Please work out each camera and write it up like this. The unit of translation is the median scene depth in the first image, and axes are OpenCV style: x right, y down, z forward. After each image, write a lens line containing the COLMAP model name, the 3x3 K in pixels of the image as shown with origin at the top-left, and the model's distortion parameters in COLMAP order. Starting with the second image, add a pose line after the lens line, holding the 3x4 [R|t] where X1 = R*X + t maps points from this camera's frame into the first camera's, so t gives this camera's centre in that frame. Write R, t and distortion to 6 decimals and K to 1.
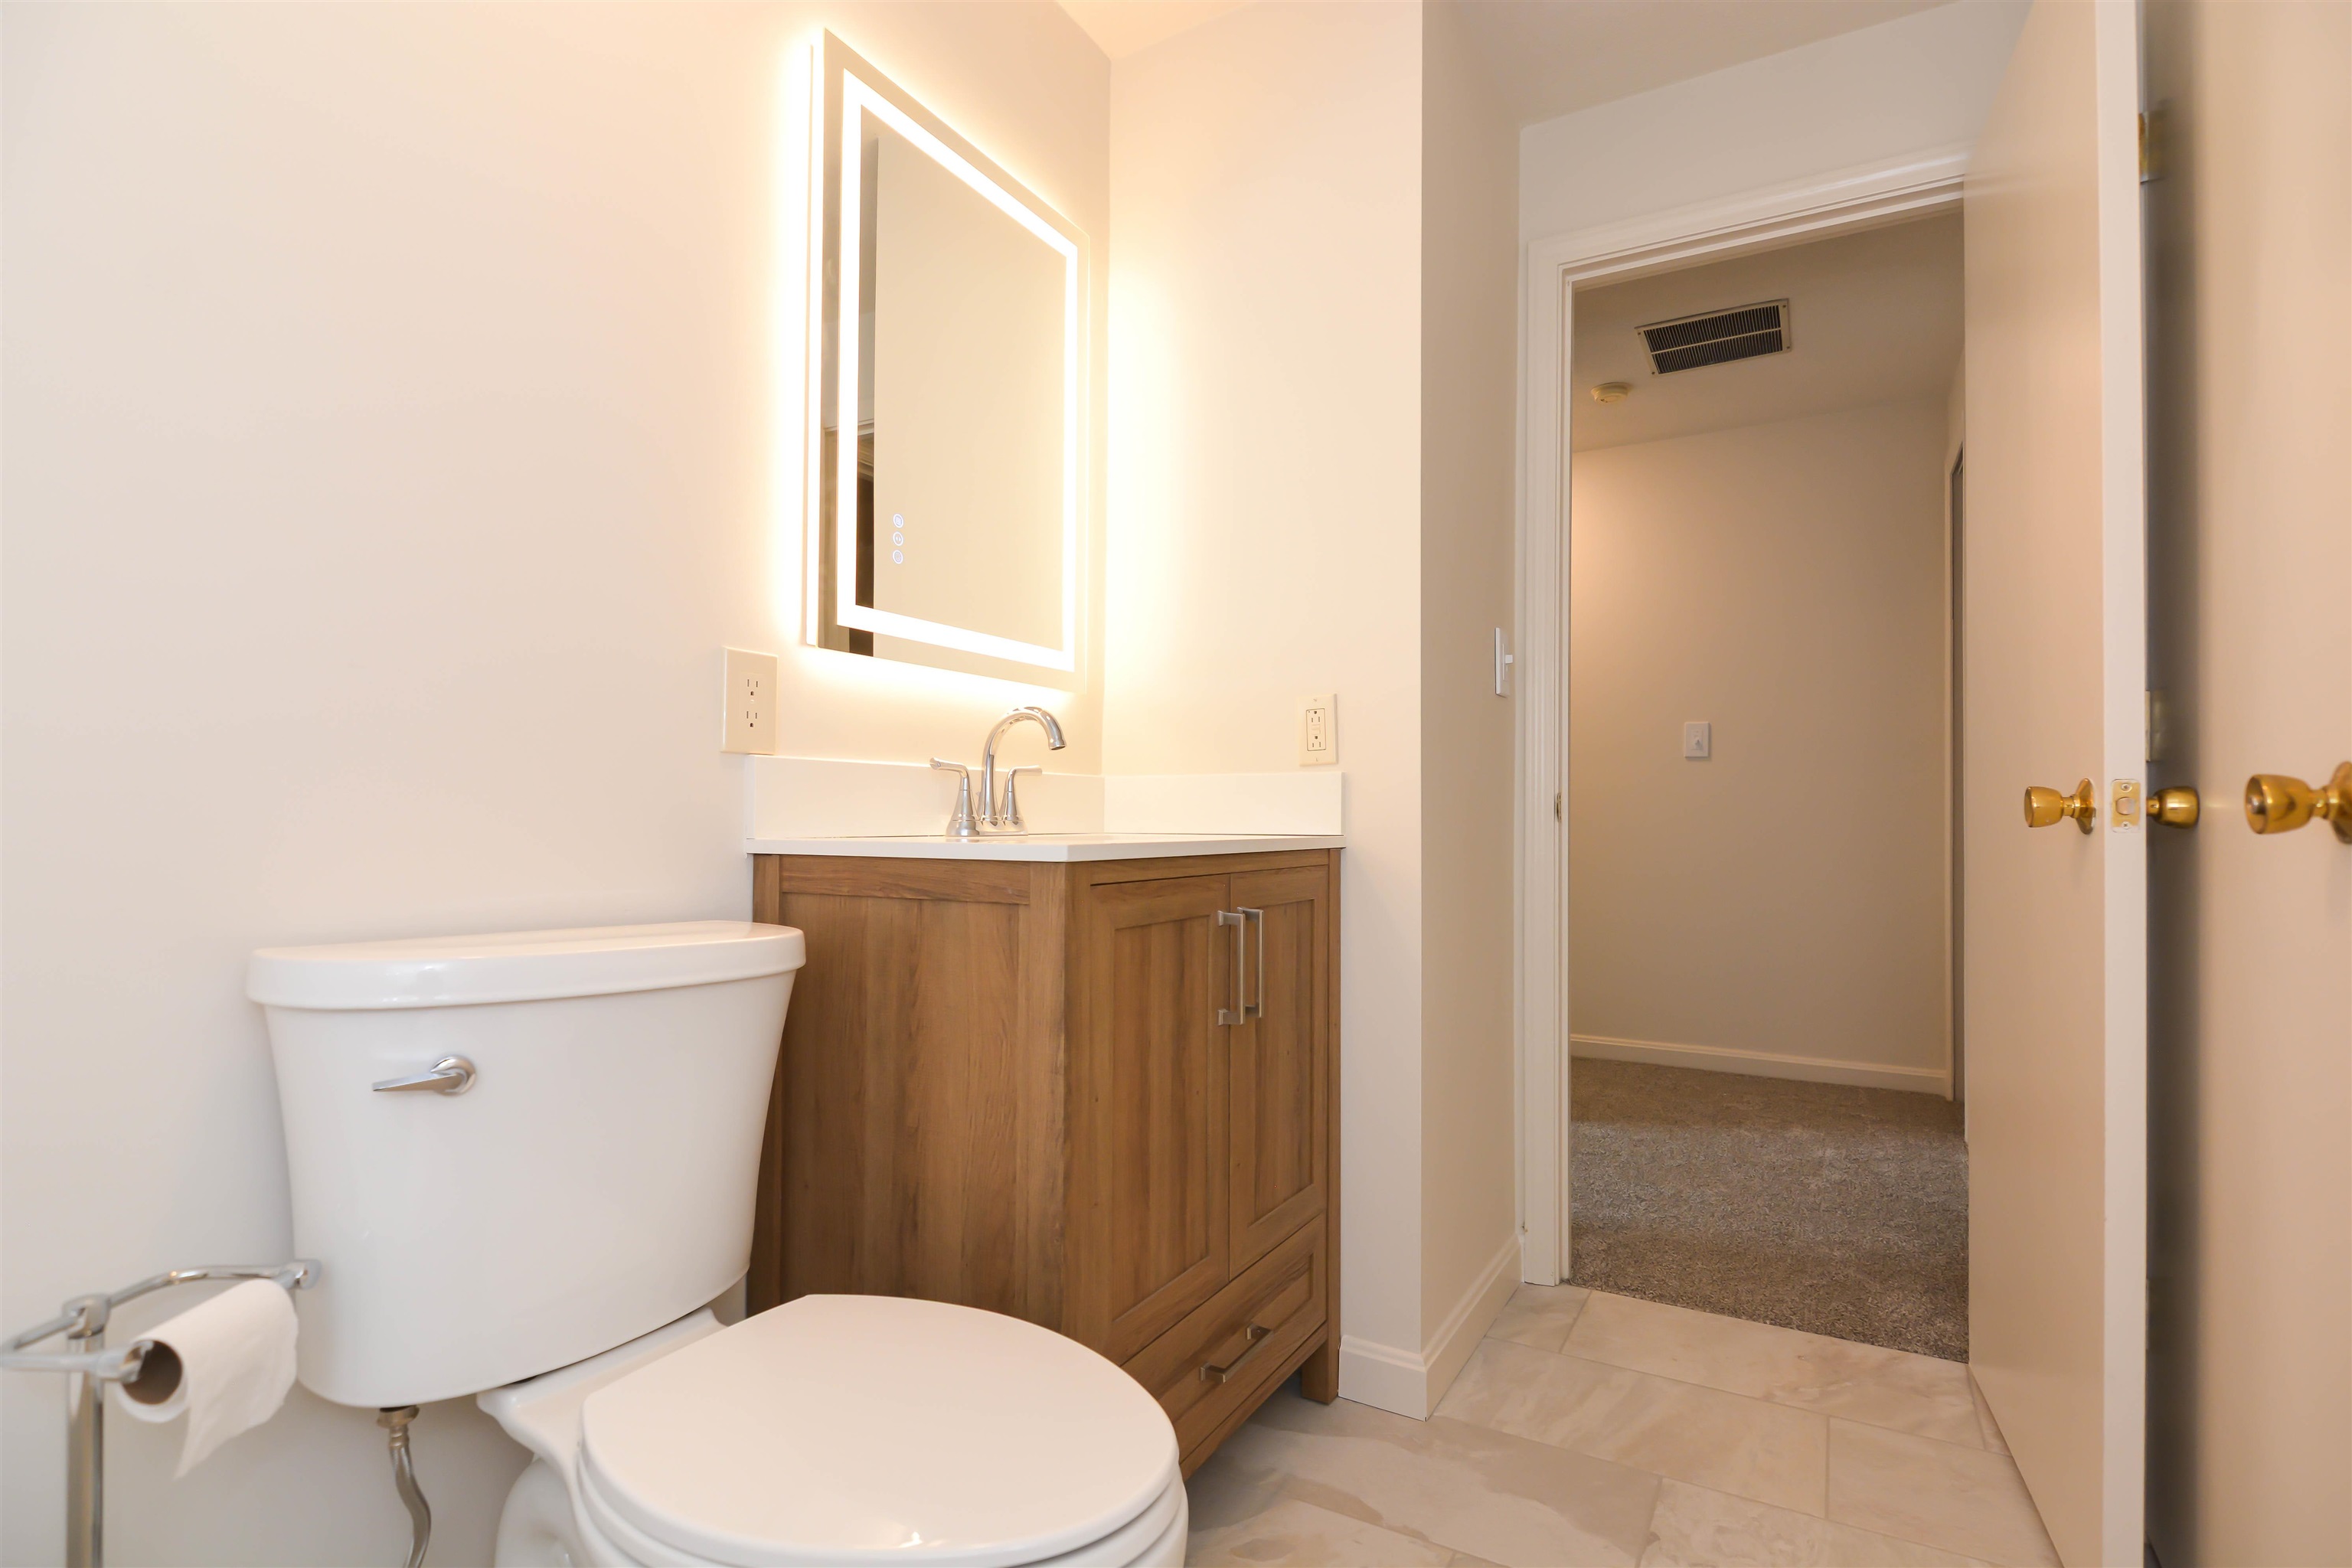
lens RADIAL K [[1130.6, 0, 1185.6], [0, 1130.6, 788.2], [0, 0, 1]] dist [0.011830, -0.013971]
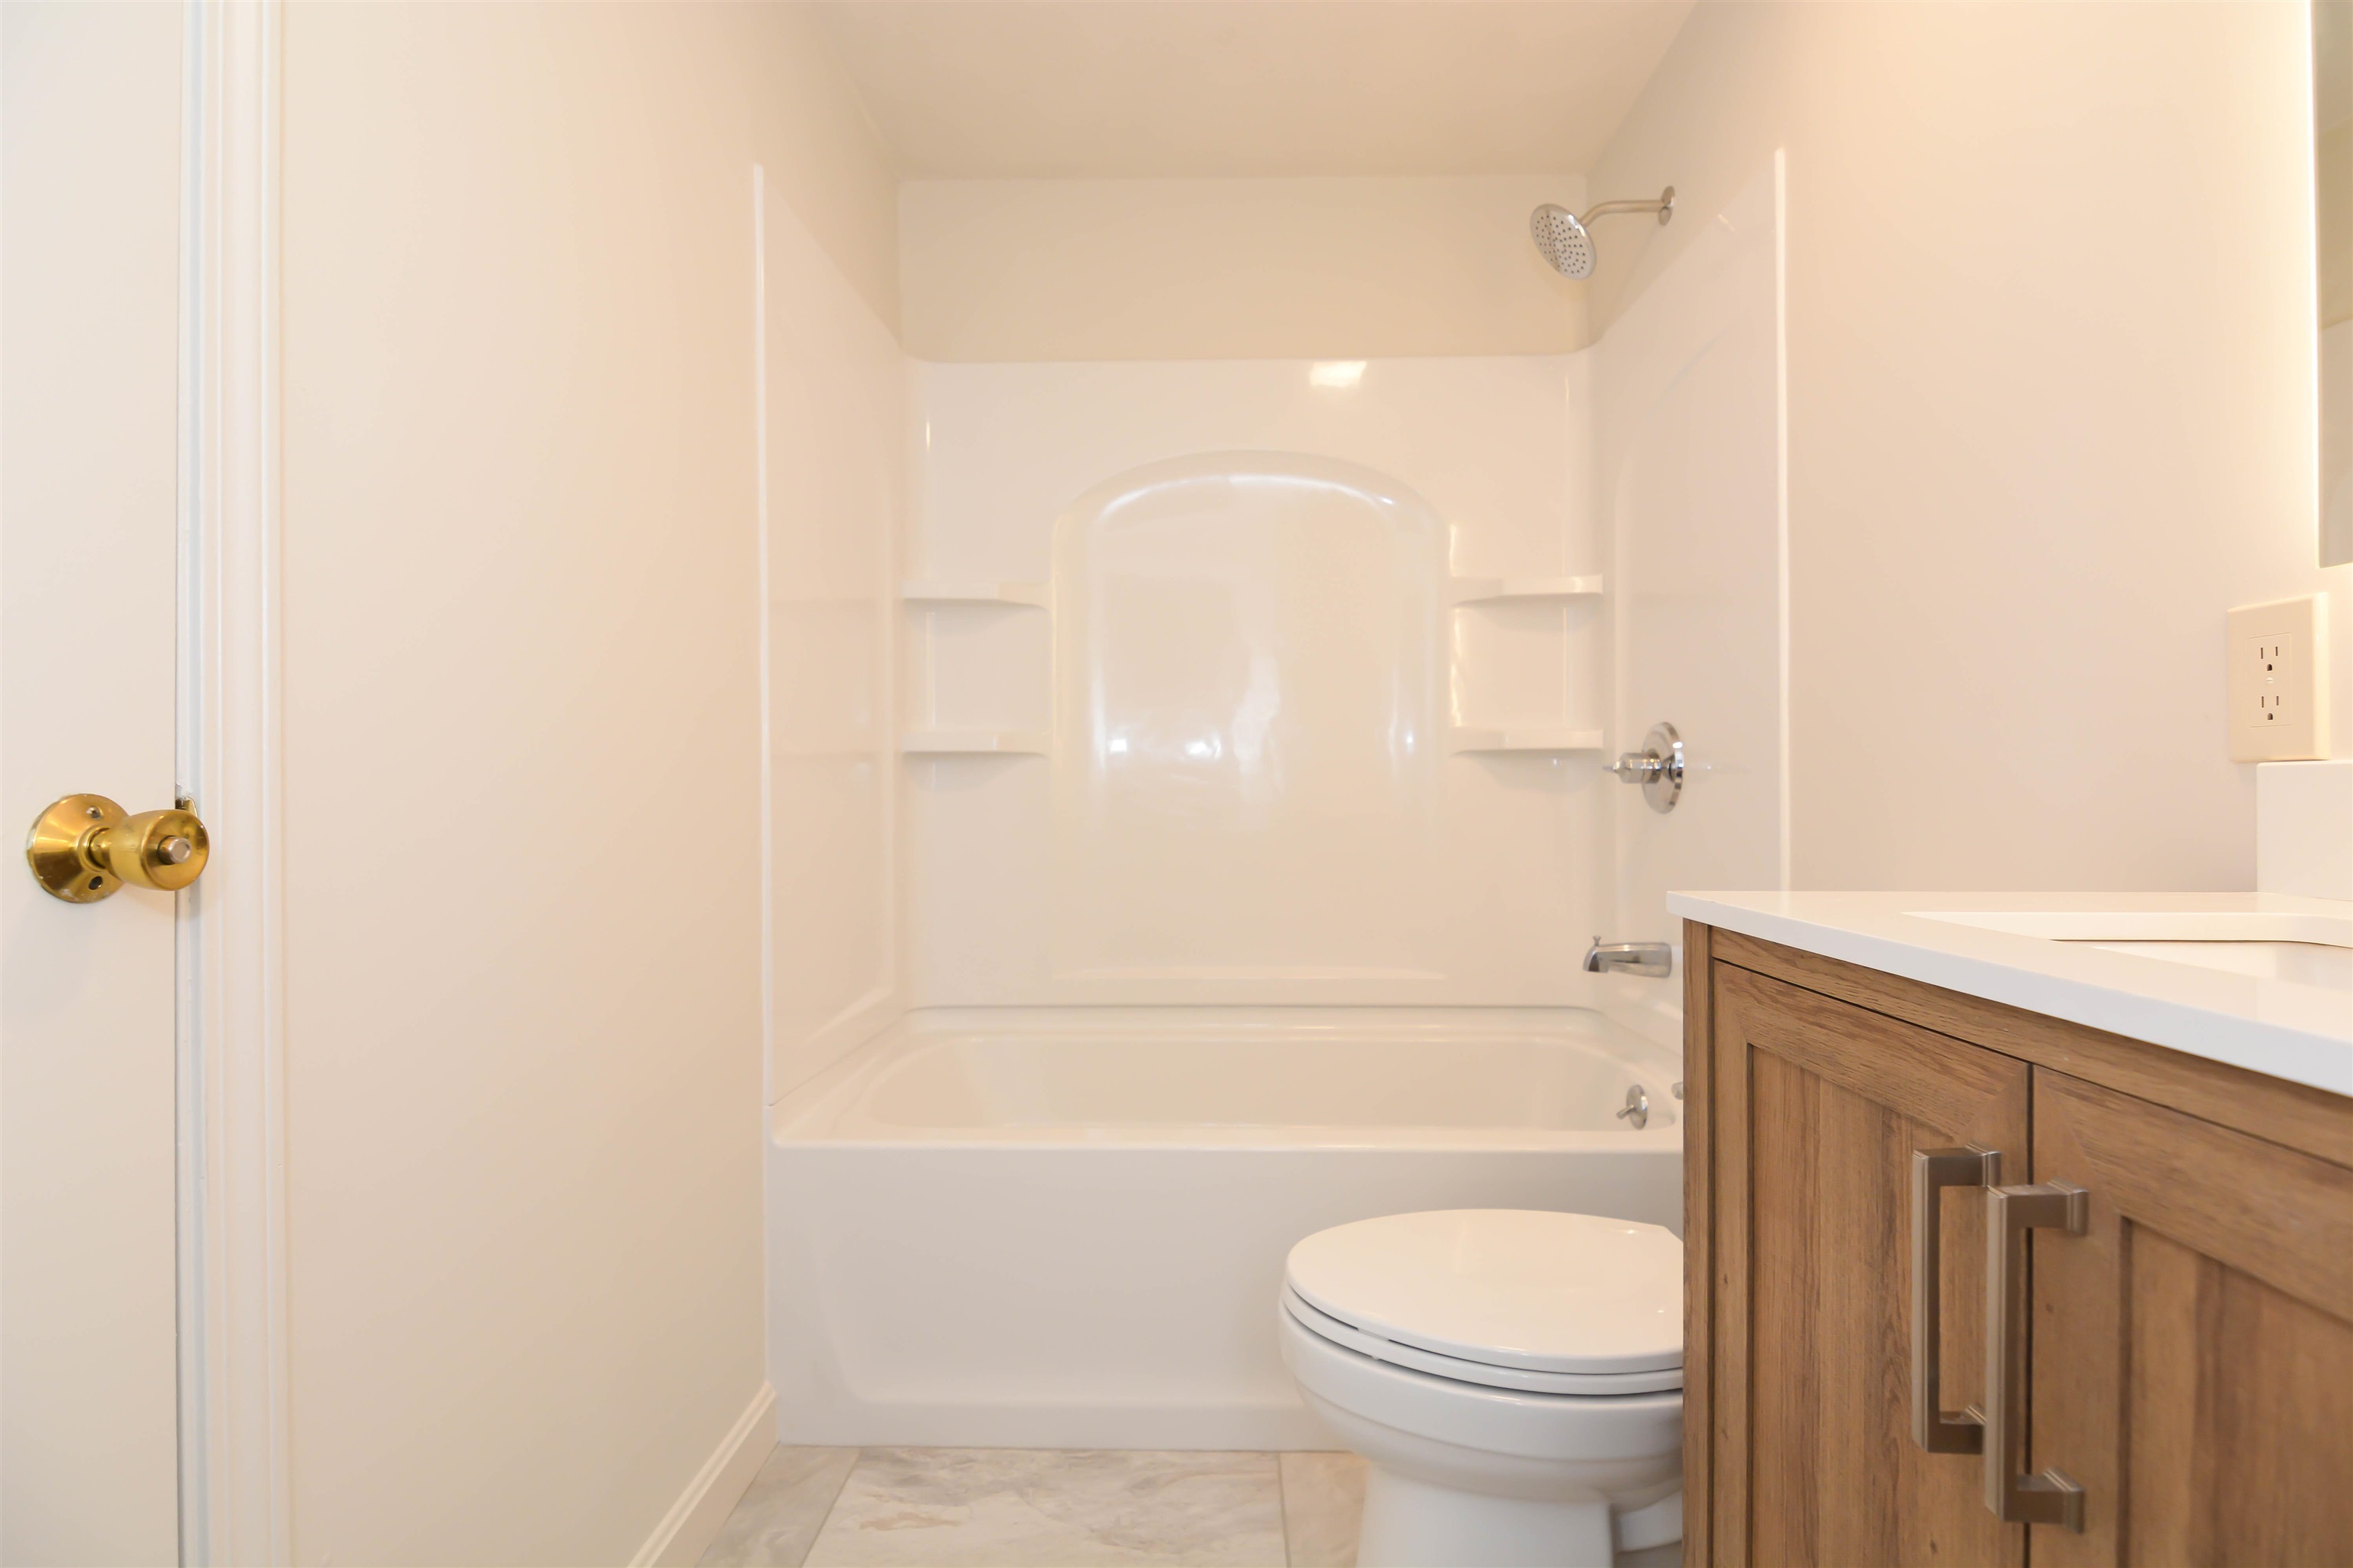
lens RADIAL K [[1131.1, 0, 1186.1], [0, 1131.1, 788.2], [0, 0, 1]] dist [0.011830, -0.013971]
pose [[-0.878946, -0.007938, -0.476856, 0.464801], [0.005044, 0.999651, -0.025938, -0.001618], [0.476895, -0.025203, -0.878599, 1.269102]]
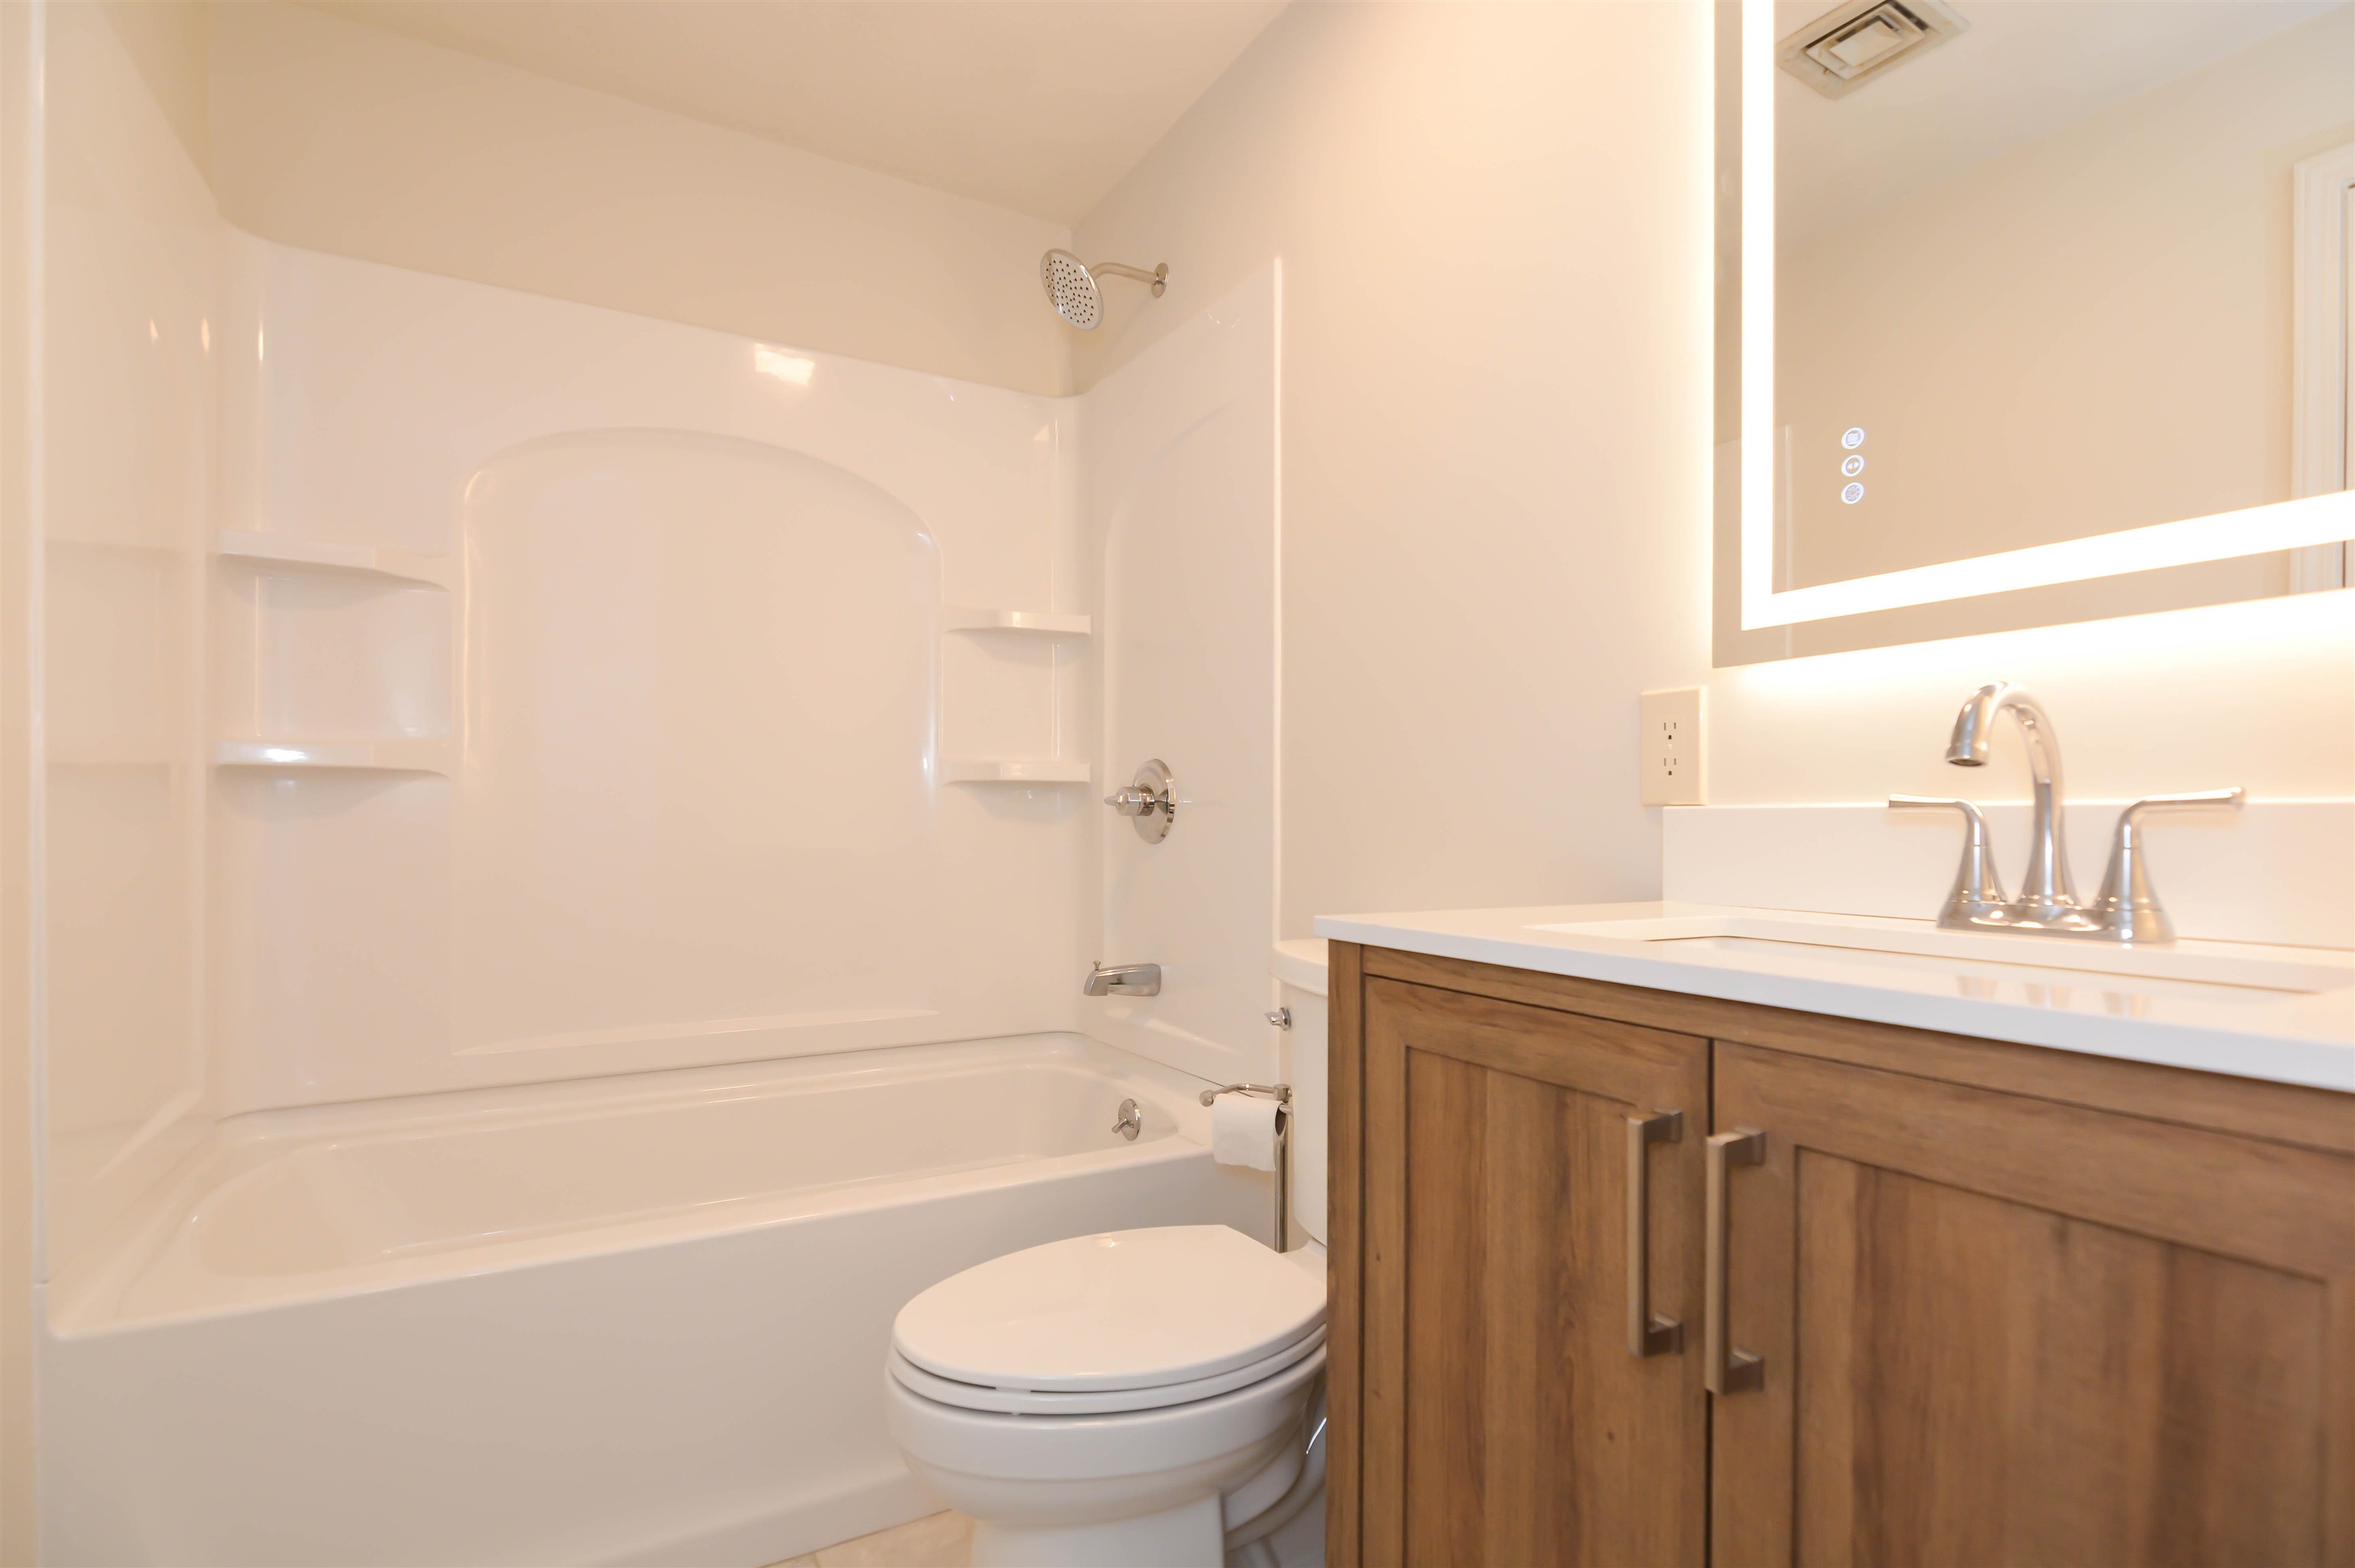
lens RADIAL K [[1155.0, 0, 1189.9], [0, 1155.0, 813.2], [0, 0, 1]] dist [0.018343, -0.025484]
pose [[-0.505401, -0.016016, -0.862736, 0.584841], [0.010251, 0.999646, -0.024563, -0.006220], [0.862823, -0.021258, -0.505058, 1.132146]]
